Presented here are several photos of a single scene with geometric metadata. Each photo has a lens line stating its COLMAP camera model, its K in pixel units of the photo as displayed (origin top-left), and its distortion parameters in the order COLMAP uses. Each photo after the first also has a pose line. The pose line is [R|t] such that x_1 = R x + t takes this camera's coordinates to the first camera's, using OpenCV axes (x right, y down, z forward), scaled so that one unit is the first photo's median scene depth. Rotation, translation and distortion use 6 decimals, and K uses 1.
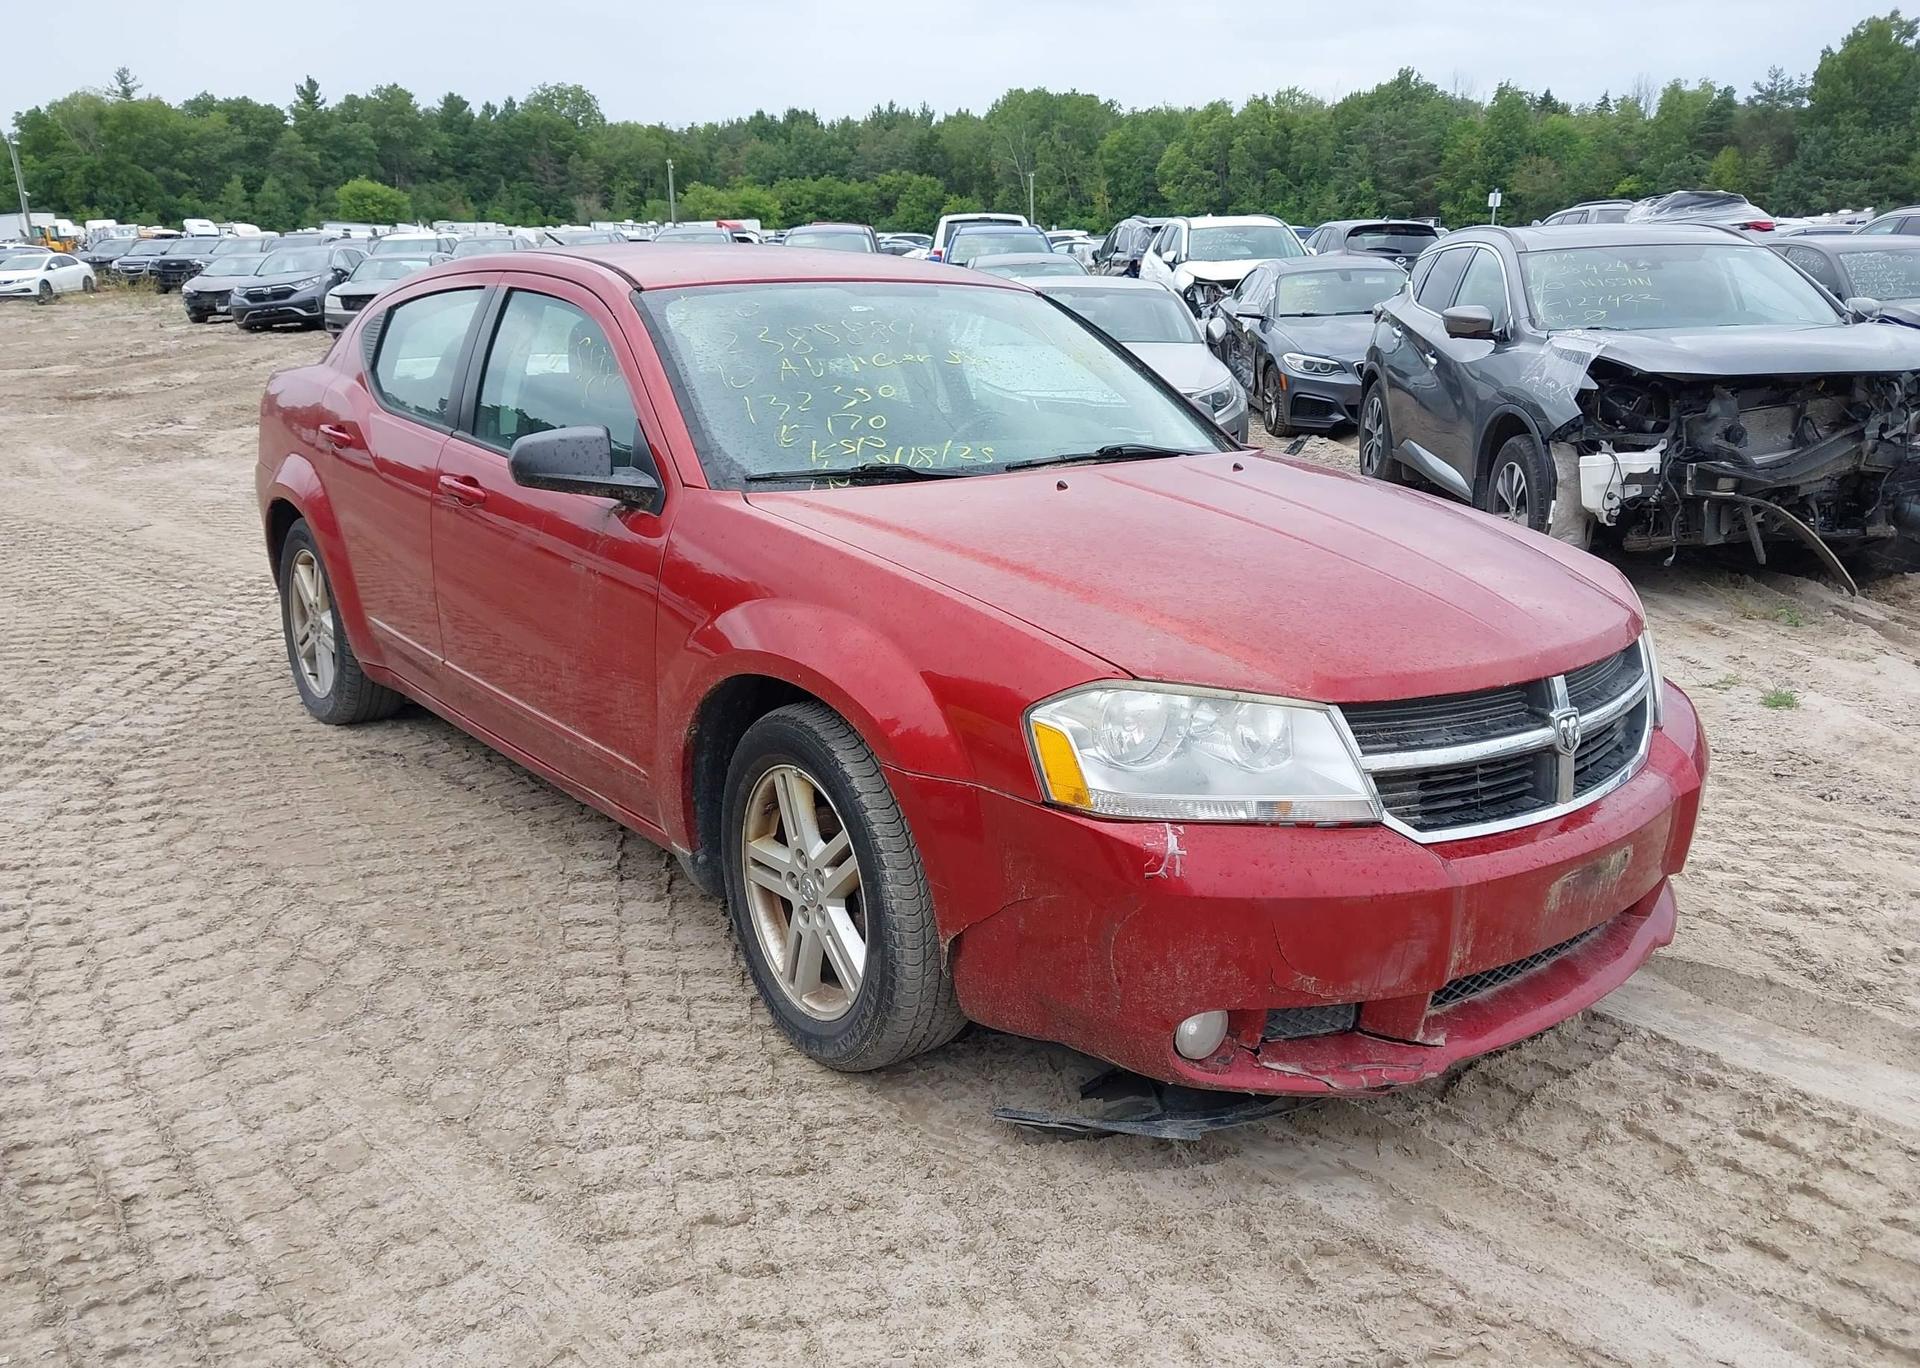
lens RADIAL K [[1525.7, 0, 947.4], [0, 1525.7, 703.3], [0, 0, 1]] dist [0.015843, -0.013863]
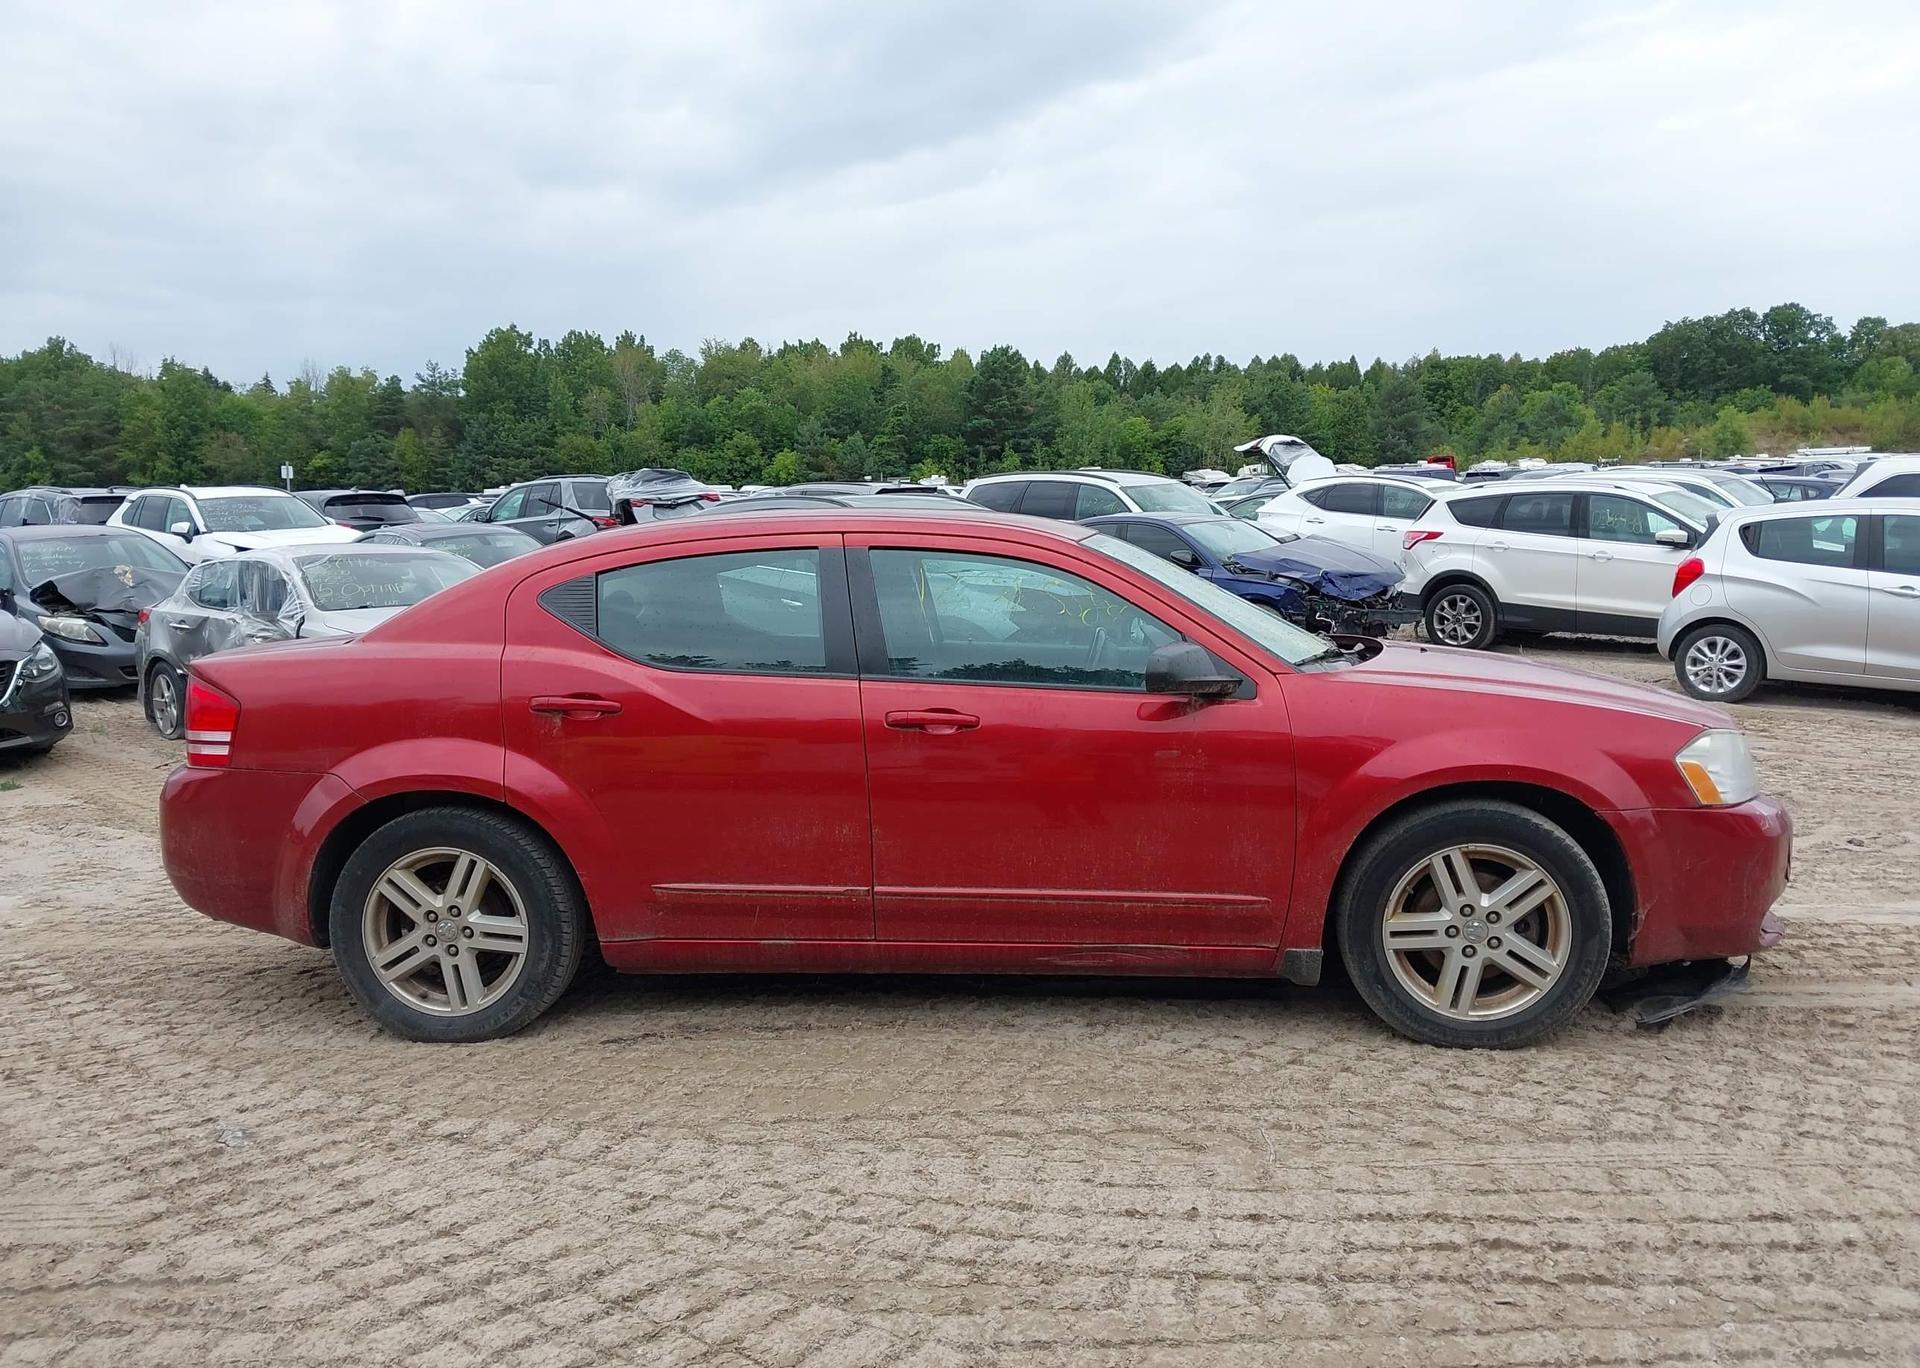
lens RADIAL K [[1525.7, 0, 968.5], [0, 1525.7, 687.3], [0, 0, 1]] dist [0.015843, -0.013863]
pose [[0.683716, -0.092779, 0.723826, -0.301890], [0.219927, 0.971966, -0.083155, -0.018265], [-0.695819, 0.216044, 0.684953, 0.059553]]
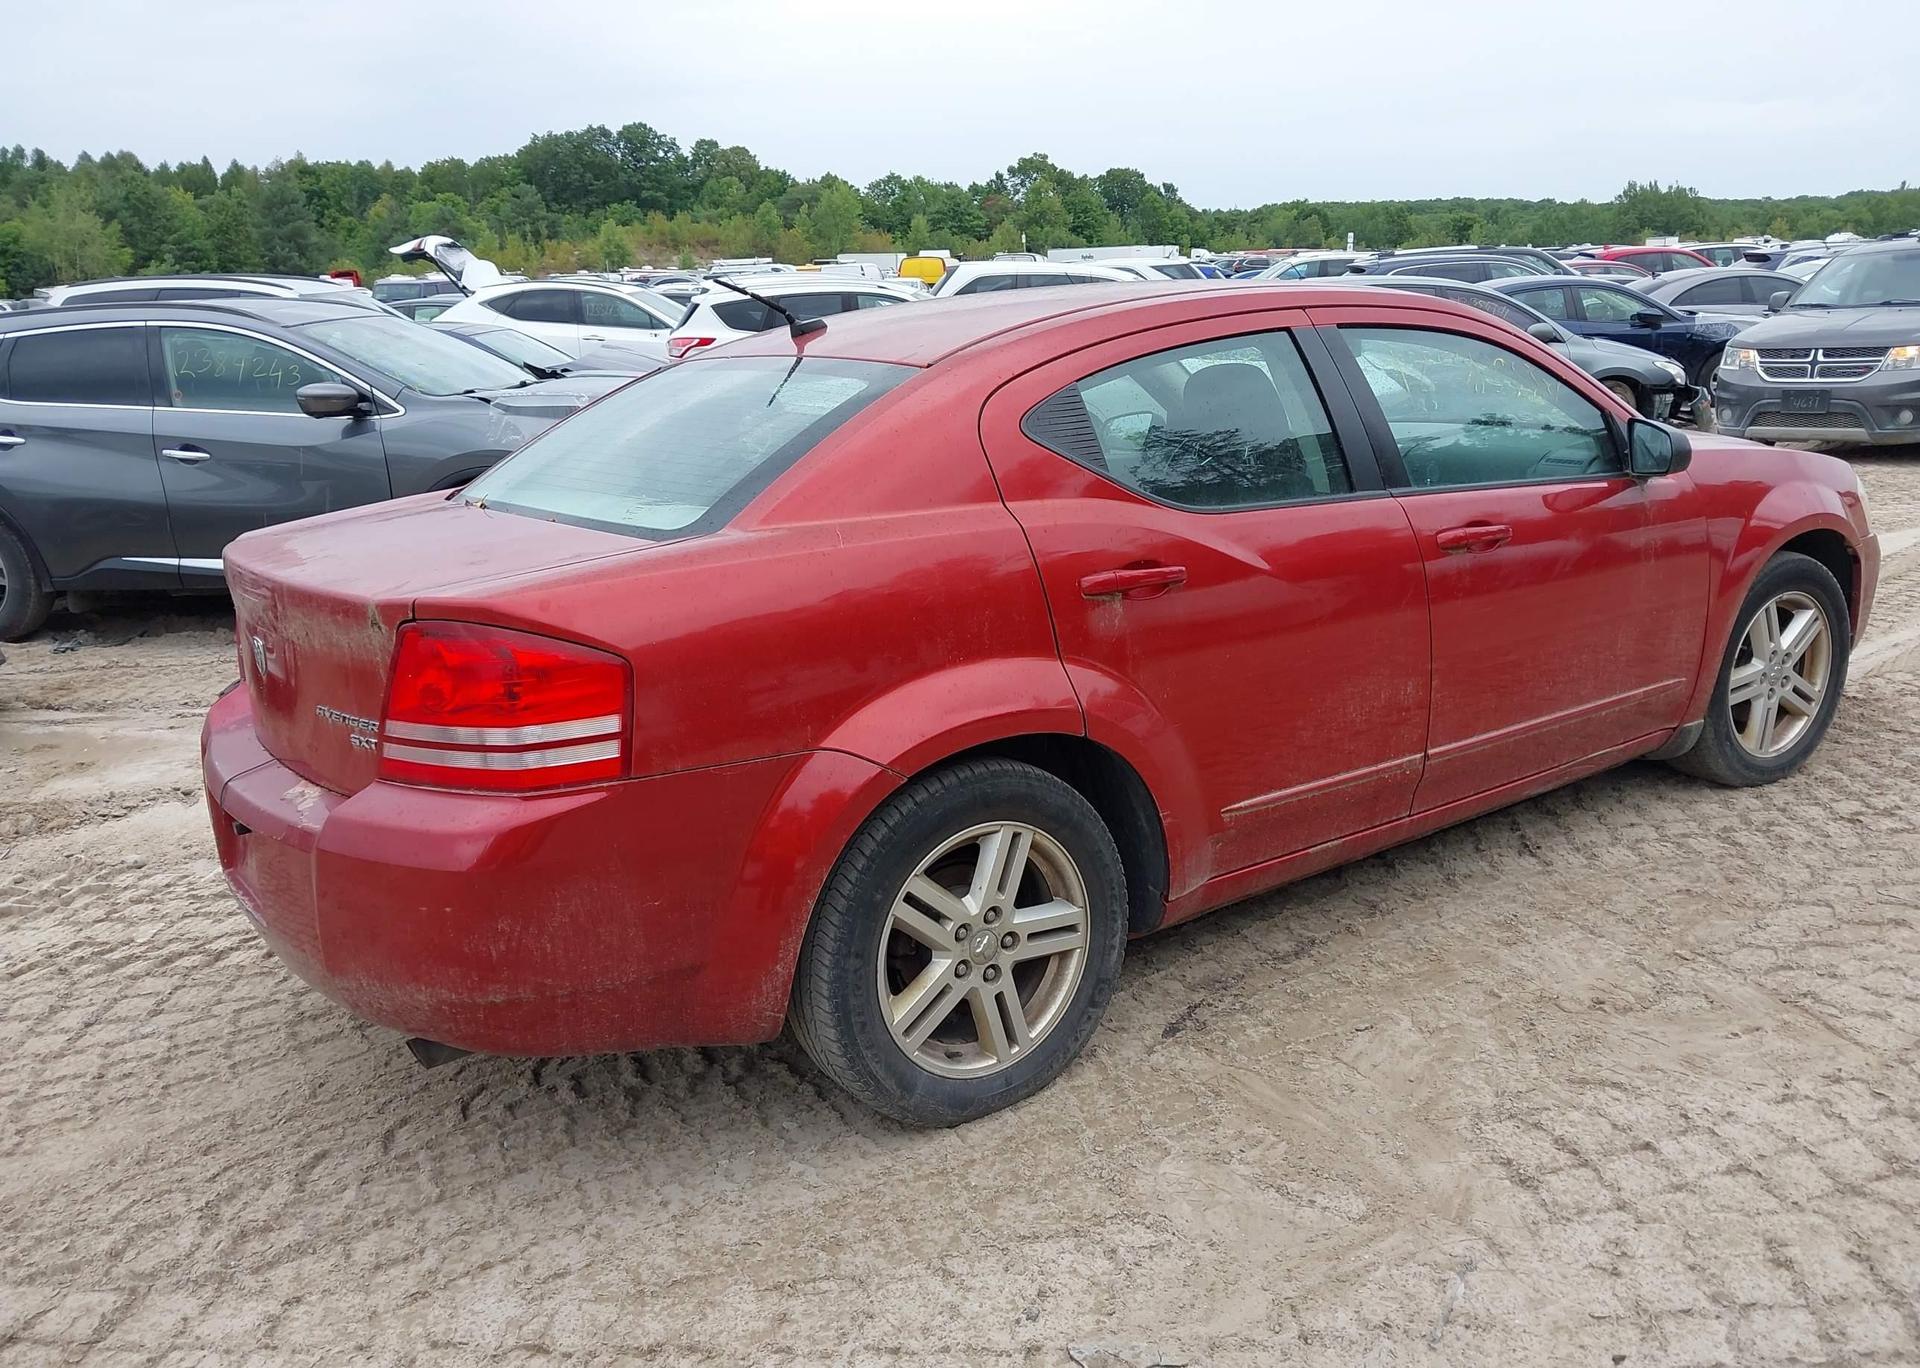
lens RADIAL K [[1525.7, 0, 951.2], [0, 1525.7, 681.8], [0, 0, 1]] dist [0.015843, -0.013863]
pose [[0.056109, -0.245434, 0.967788, -0.341385], [0.321366, 0.922171, 0.215233, -0.098152], [-0.945291, 0.298937, 0.130616, 0.330128]]
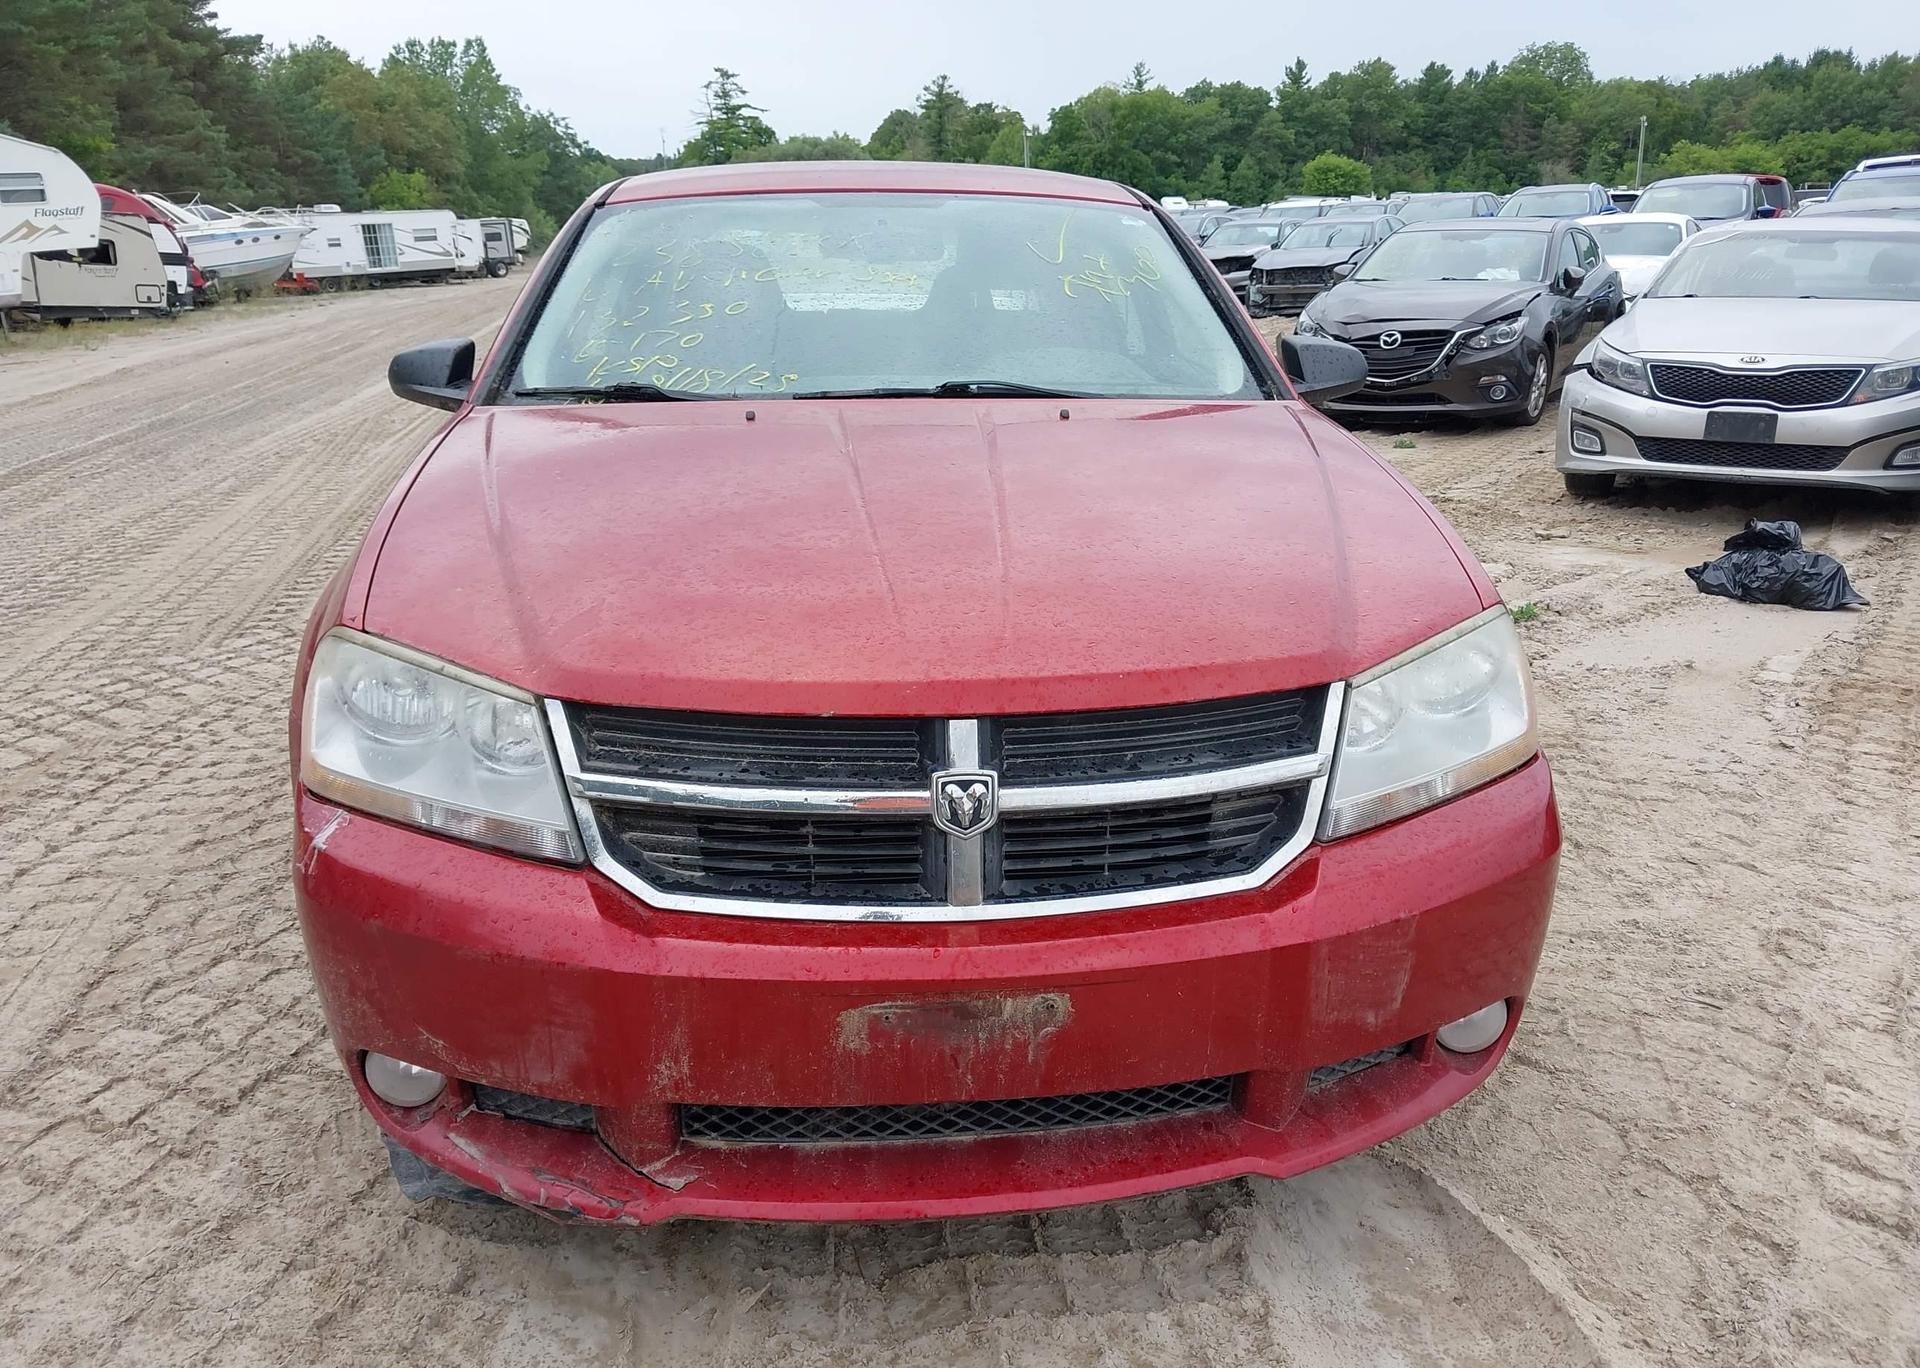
lens RADIAL K [[1525.7, 0, 943.6], [0, 1525.7, 697.5], [0, 0, 1]] dist [0.015843, -0.013863]
pose [[0.830715, 0.149386, -0.536280, 0.140509], [-0.142097, 0.988313, 0.055191, -0.011664], [0.538258, 0.030356, 0.842234, 0.080647]]
